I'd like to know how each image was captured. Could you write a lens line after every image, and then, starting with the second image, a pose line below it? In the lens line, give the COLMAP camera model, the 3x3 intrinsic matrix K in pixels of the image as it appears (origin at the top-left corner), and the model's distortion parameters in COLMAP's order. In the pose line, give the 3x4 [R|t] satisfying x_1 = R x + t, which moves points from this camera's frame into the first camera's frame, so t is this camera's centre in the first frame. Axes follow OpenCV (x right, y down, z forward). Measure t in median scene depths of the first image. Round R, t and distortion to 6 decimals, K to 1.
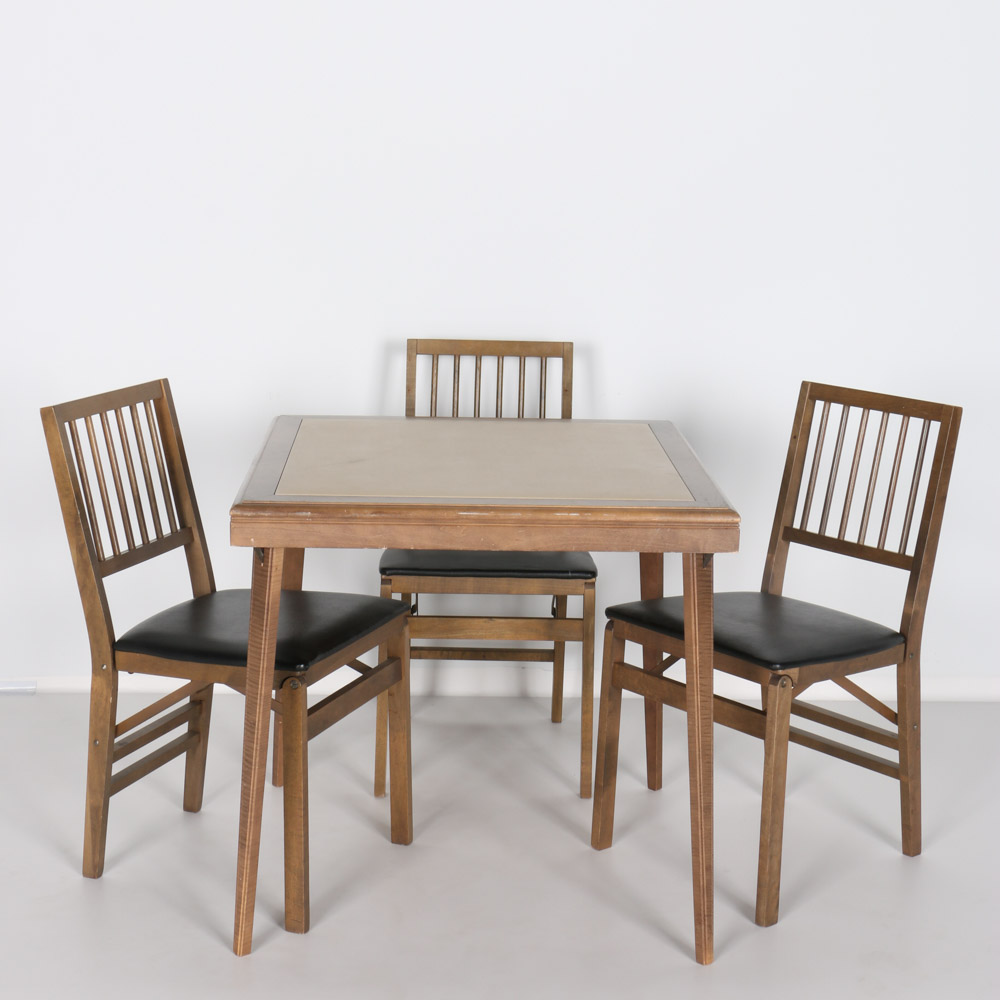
lens RADIAL K [[2131.2, 0, 507.3], [0, 2131.2, 467.9], [0, 0, 1]] dist [0.147779, 0.000000]
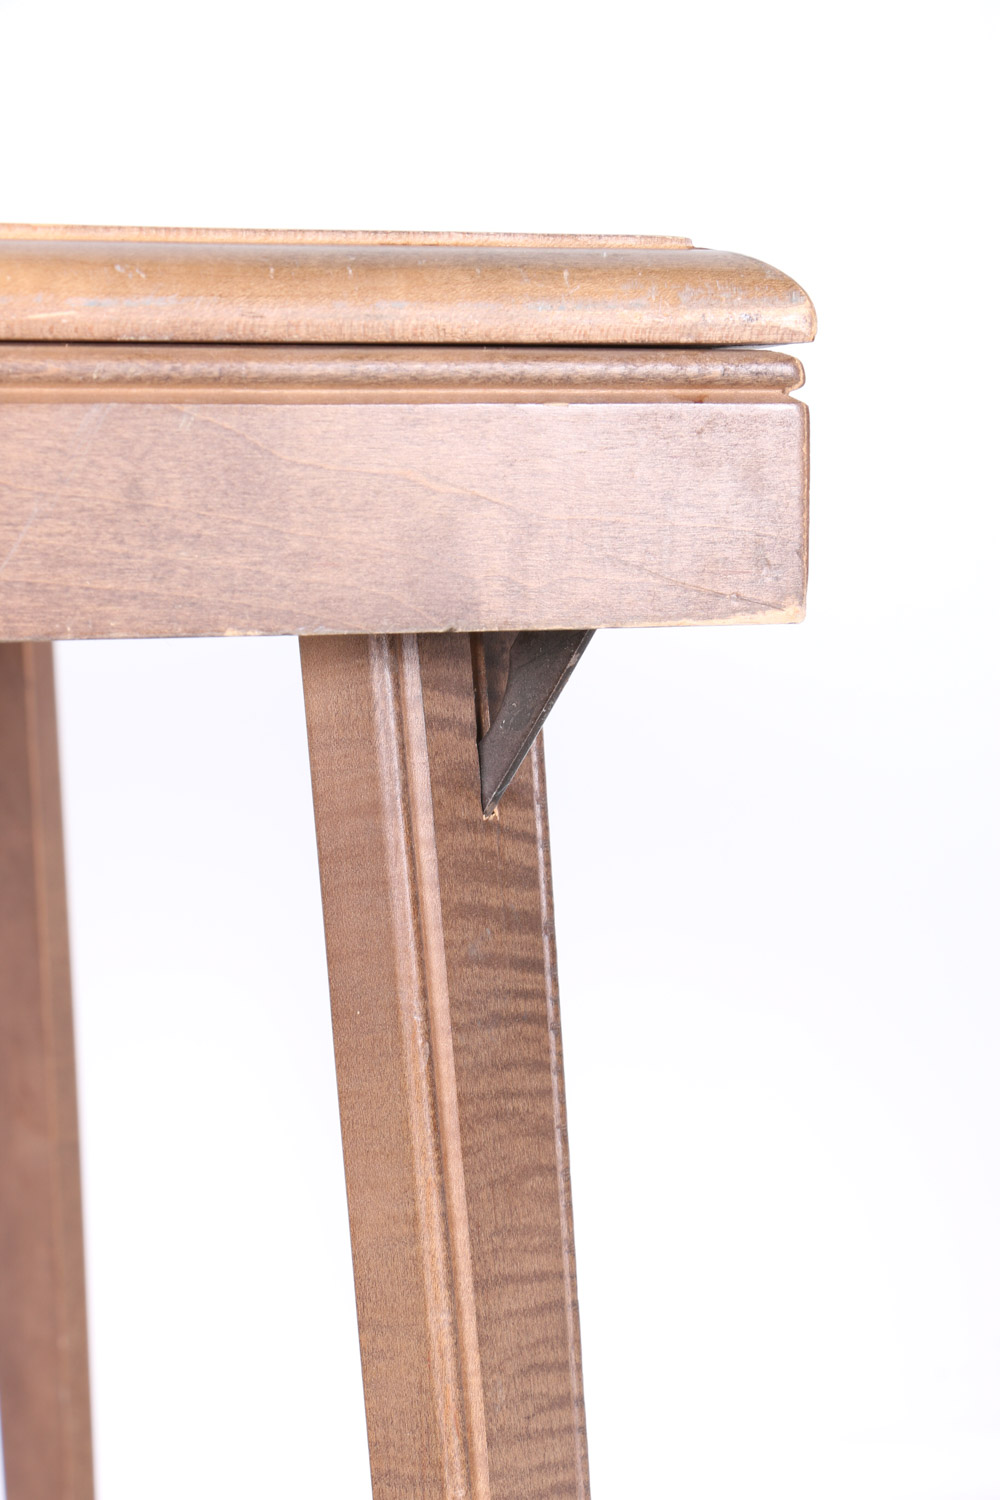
lens RADIAL K [[2917.7, 0, 511.7], [0, 2917.7, 750.4], [0, 0, 1]] dist [0.041572, 0.000000]
pose [[0.966939, -0.053221, 0.249392, 0.048644], [0.083283, 0.990260, -0.111578, 0.057106], [-0.241025, 0.128659, 0.961953, 0.773982]]
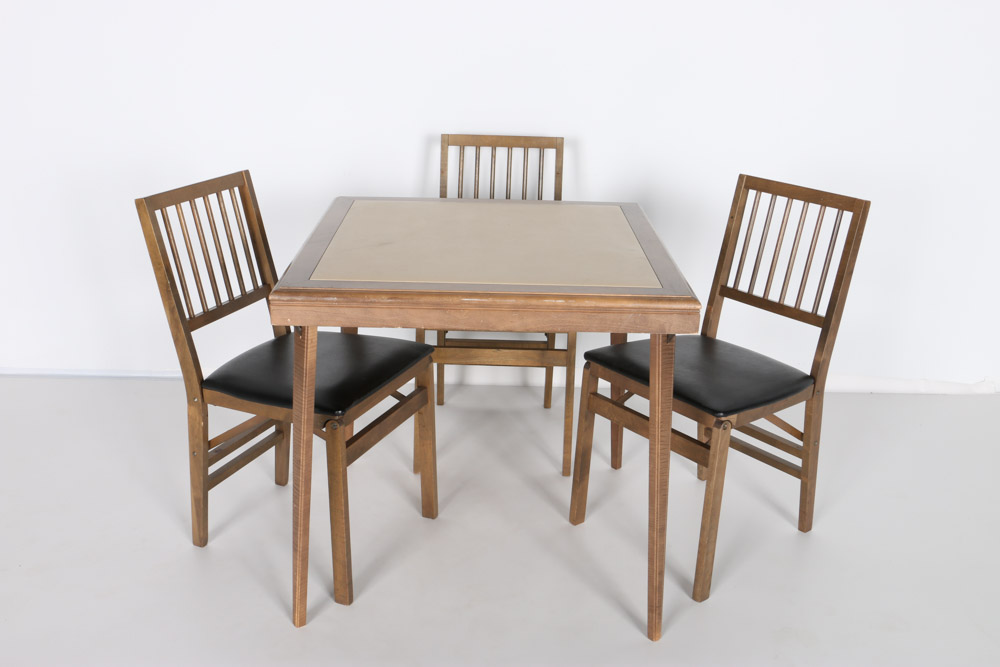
lens RADIAL K [[1070.2, 0, 494.9], [0, 1070.2, 355.5], [0, 0, 1]] dist [-0.046763, 0.000000]
pose [[0.999368, 0.013929, -0.032698, 0.013634], [-0.008311, 0.986082, 0.166051, -0.041645], [0.034555, -0.165675, 0.985575, 0.370733]]
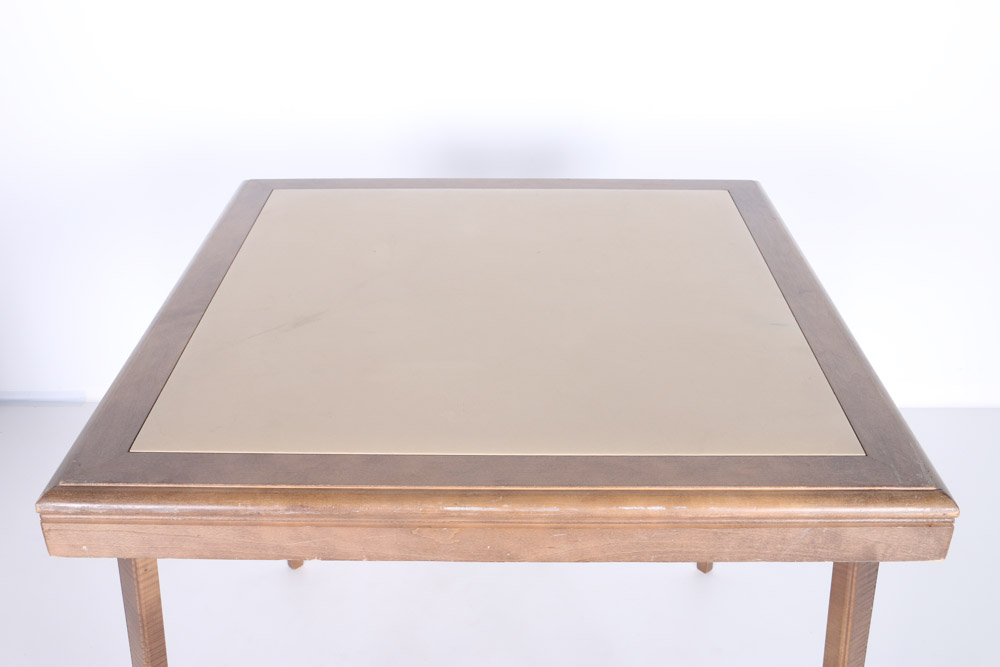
lens RADIAL K [[1070.2, 0, 495.2], [0, 1070.2, 334.1], [0, 0, 1]] dist [-0.046763, 0.000000]
pose [[0.998592, 0.002847, -0.052974, 0.004165], [0.012926, 0.955405, 0.295016, -0.091805], [0.051451, -0.295286, 0.954023, 0.674683]]
